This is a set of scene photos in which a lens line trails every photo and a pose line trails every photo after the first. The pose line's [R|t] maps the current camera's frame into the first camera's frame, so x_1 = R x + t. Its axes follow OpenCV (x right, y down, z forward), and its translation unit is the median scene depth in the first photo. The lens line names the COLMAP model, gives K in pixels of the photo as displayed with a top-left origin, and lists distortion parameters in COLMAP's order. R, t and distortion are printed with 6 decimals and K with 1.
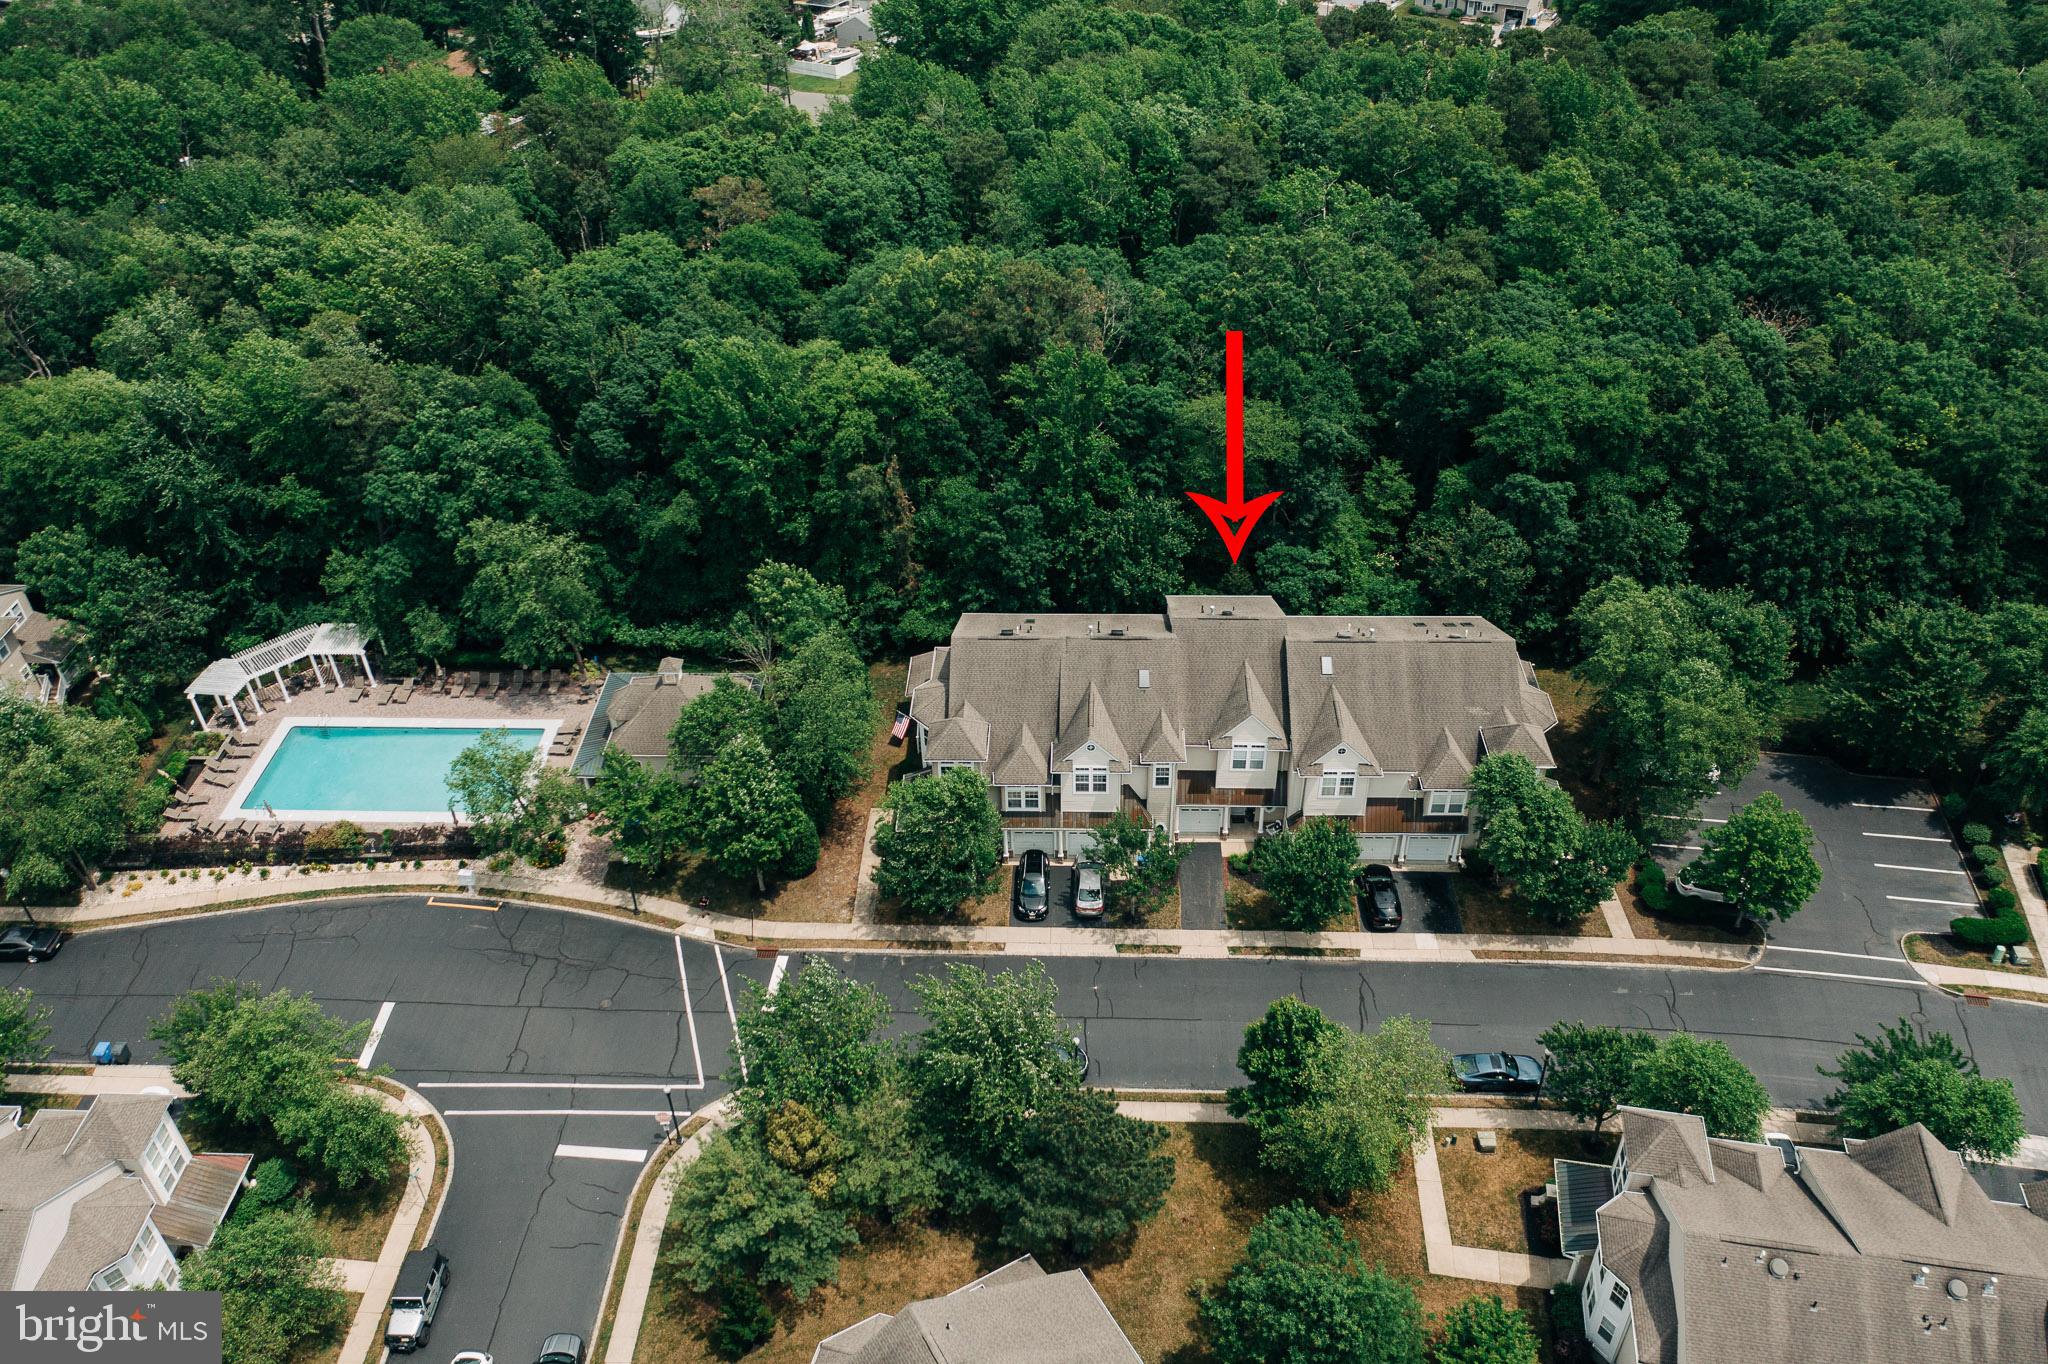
lens RADIAL K [[1613.5, 0, 1011.5], [0, 1613.5, 668.8], [0, 0, 1]] dist [-0.020195, 0.006015]
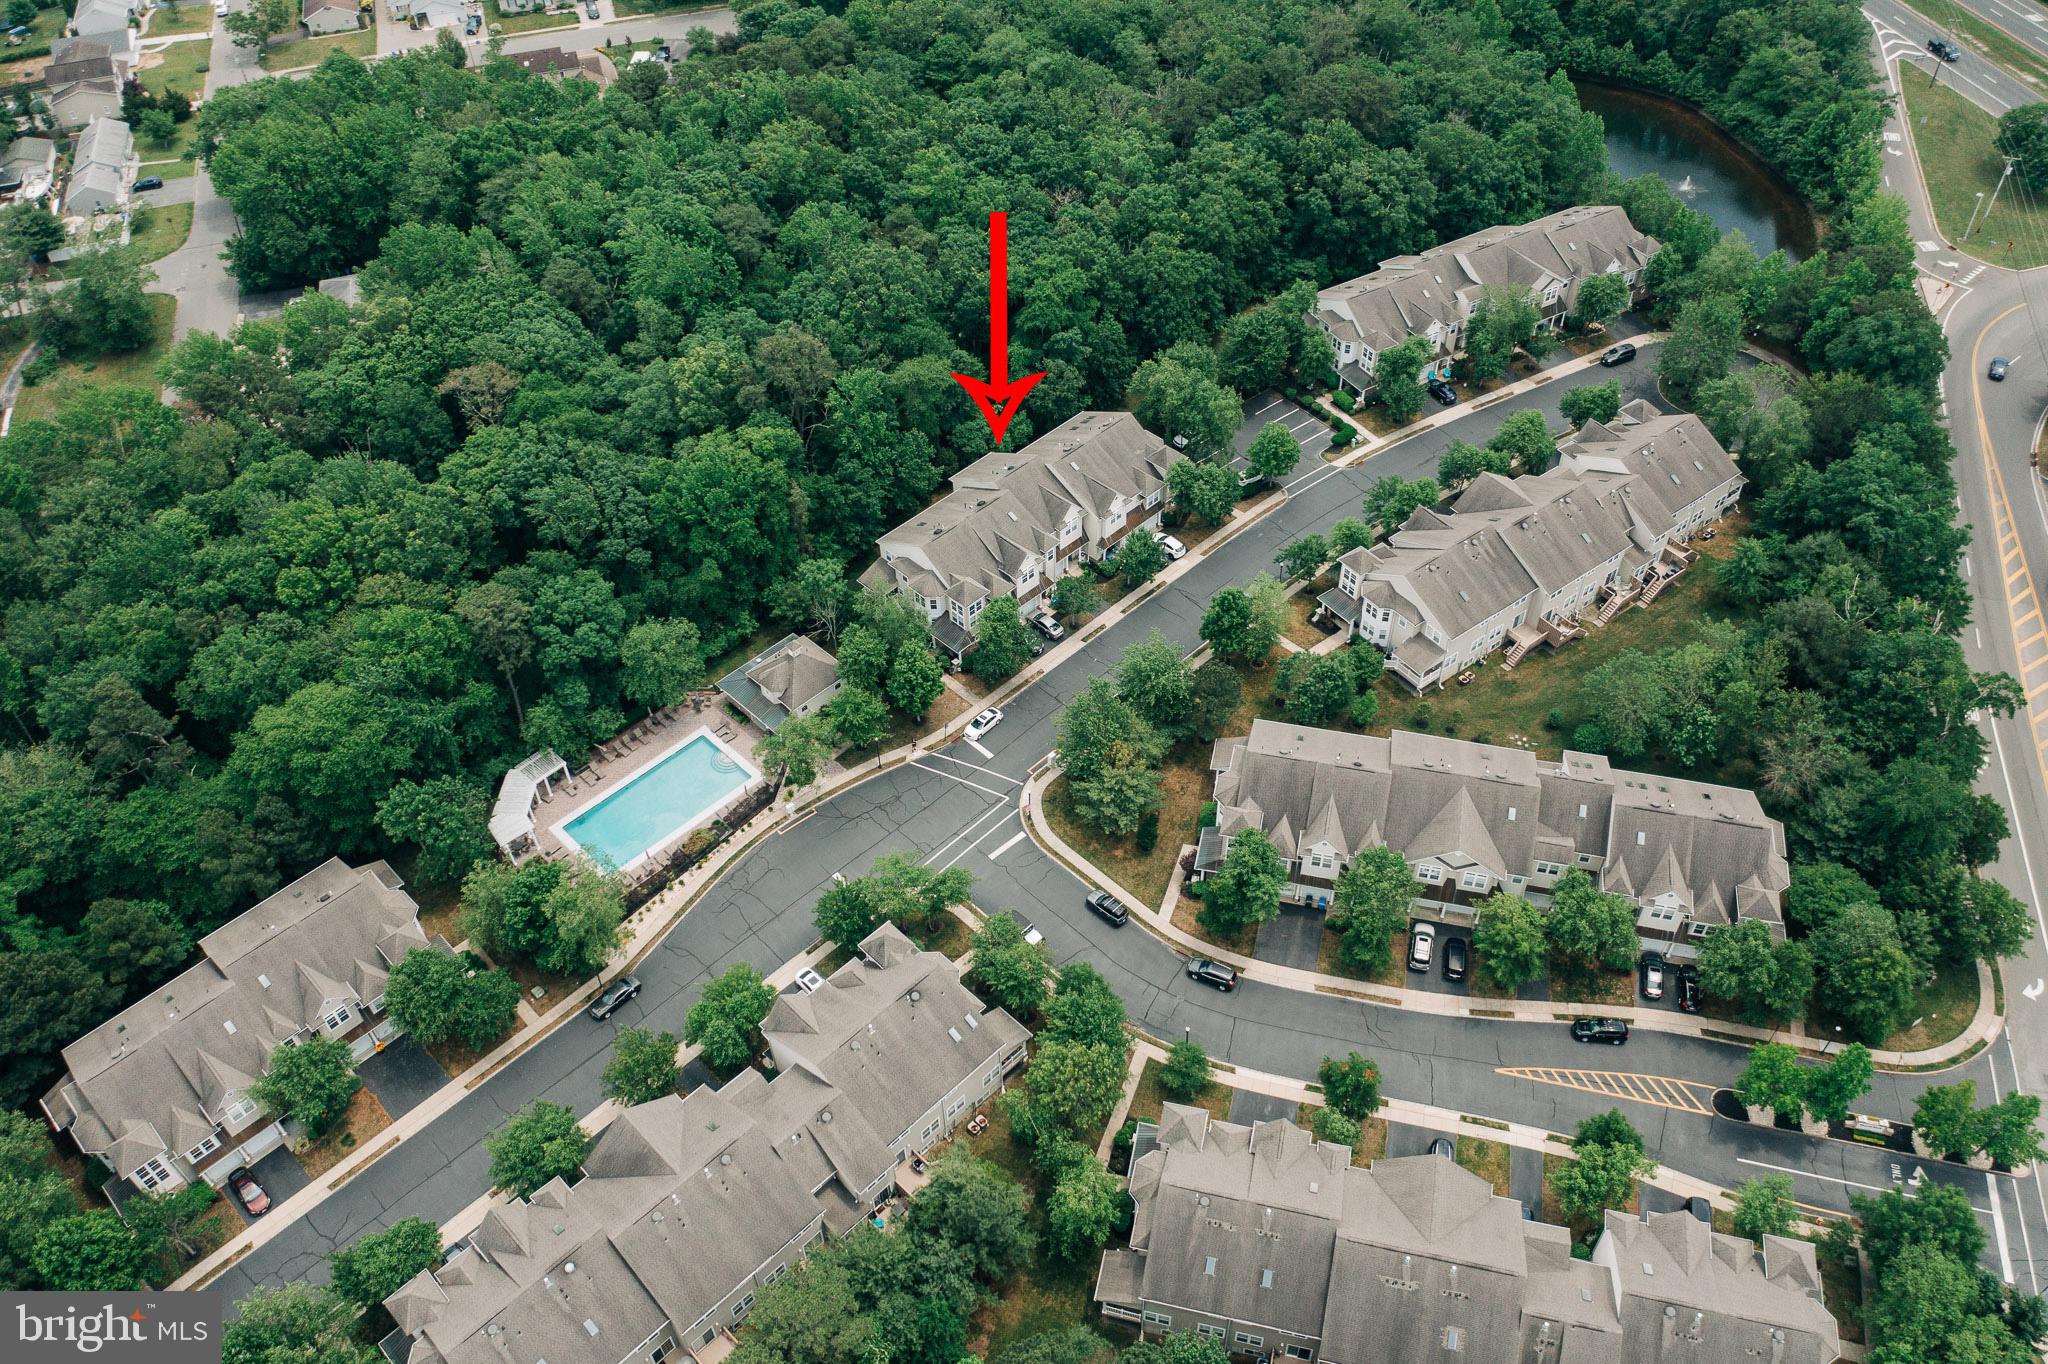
lens RADIAL K [[1613.5, 0, 1011.5], [0, 1613.5, 668.8], [0, 0, 1]] dist [-0.020195, 0.006015]
pose [[0.680240, -0.514219, 0.522353, -0.980098], [0.446704, 0.855832, 0.260781, -0.328492], [-0.581145, 0.055943, 0.811875, -0.505020]]
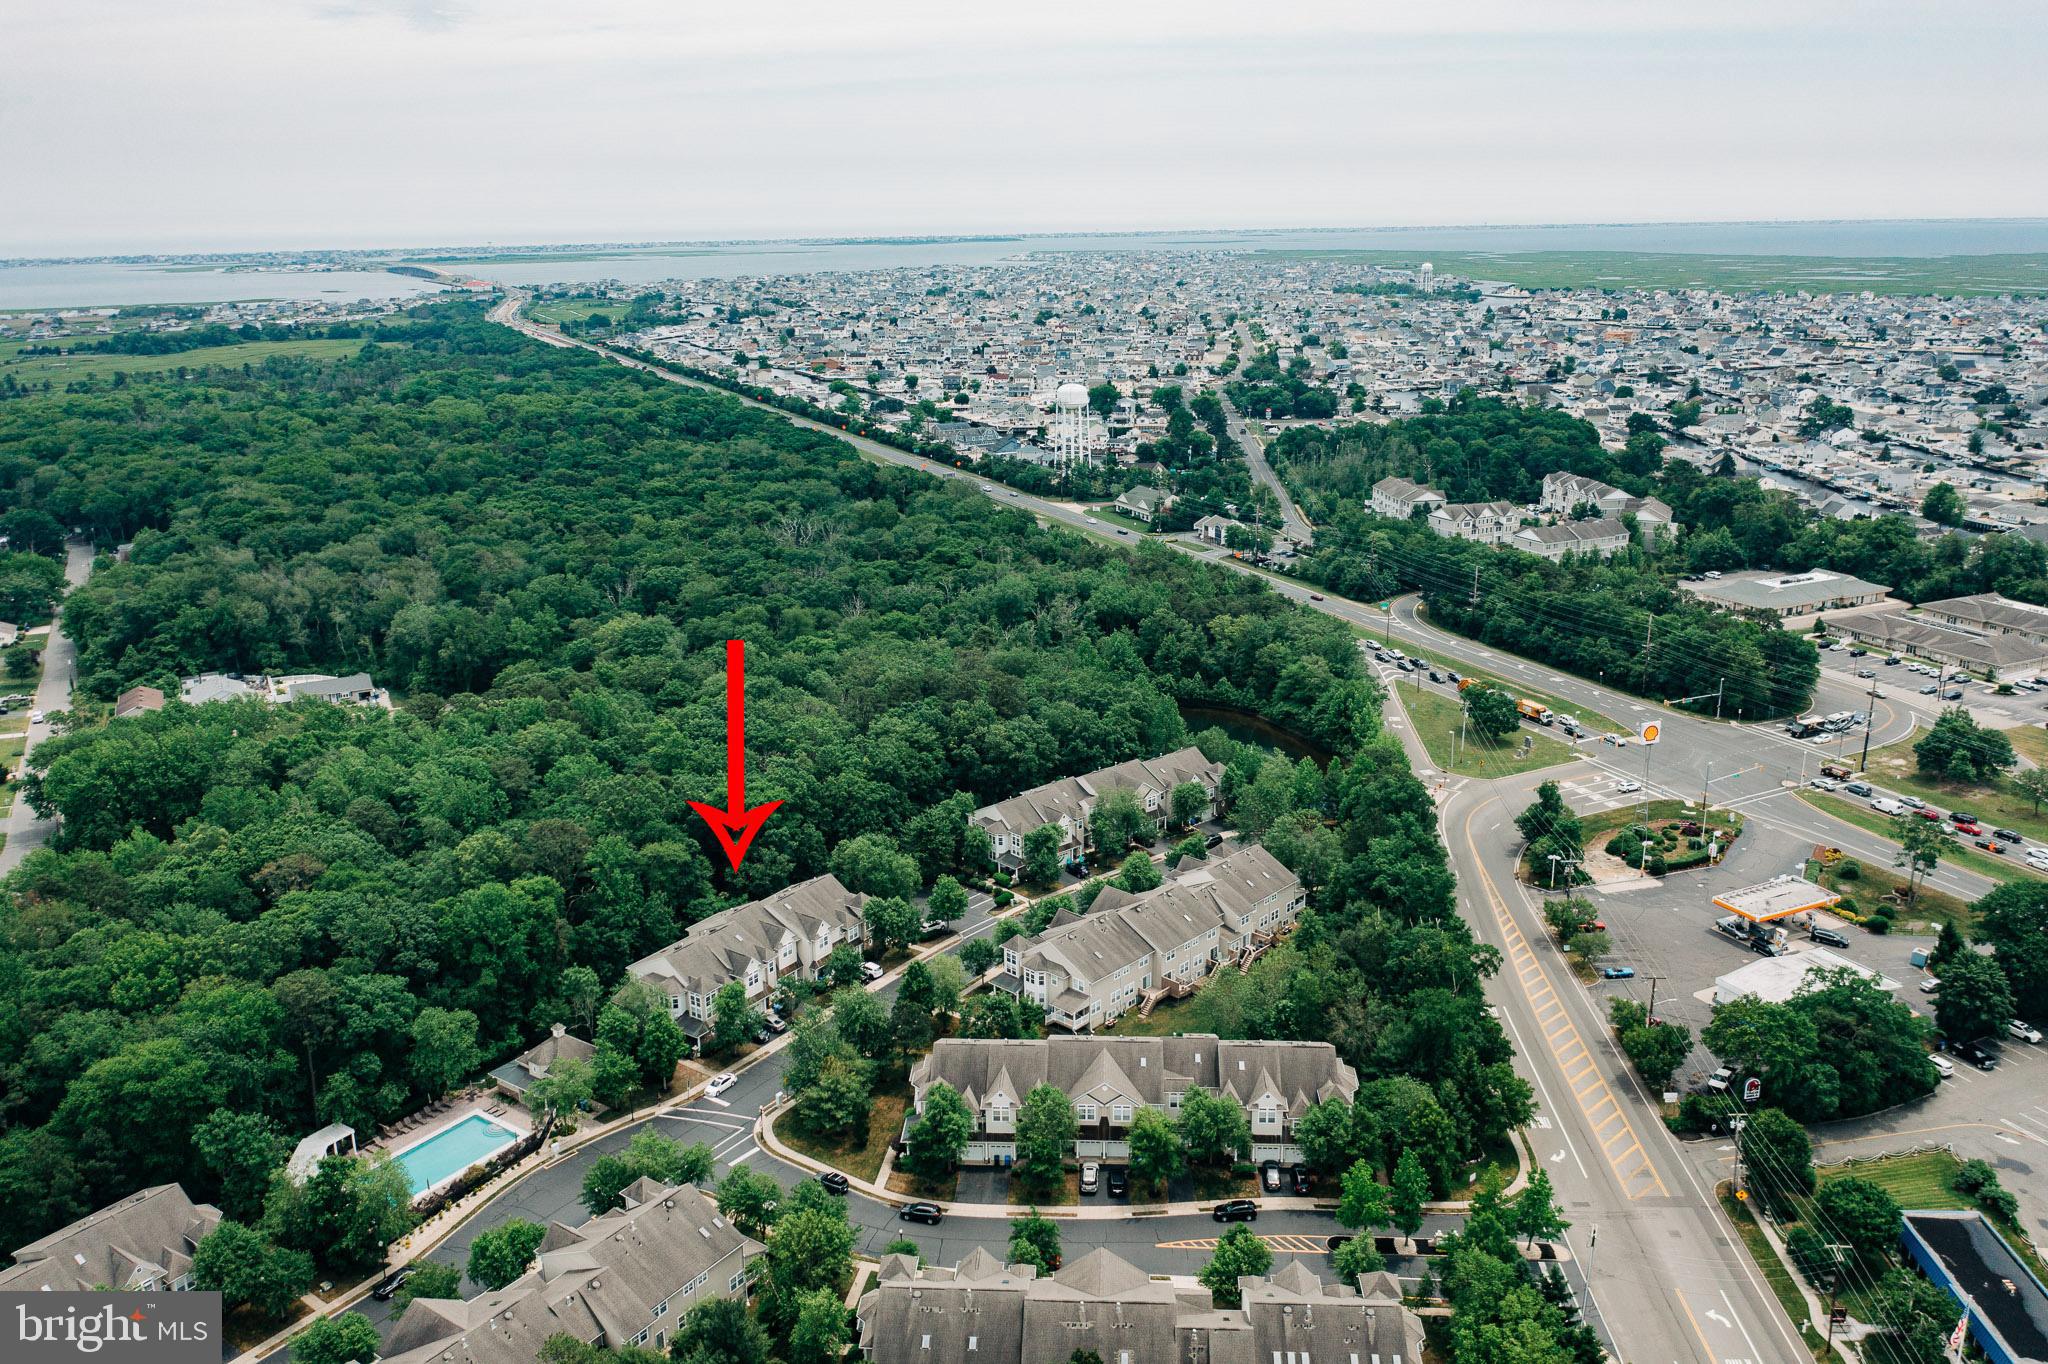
lens RADIAL K [[1617.6, 0, 1015.7], [0, 1617.6, 667.2], [0, 0, 1]] dist [-0.028359, 0.005384]
pose [[0.534466, -0.212764, 0.817972, -1.509026], [0.506263, 0.855557, -0.108254, 0.124308], [-0.676789, 0.471967, 0.564981, -0.758216]]
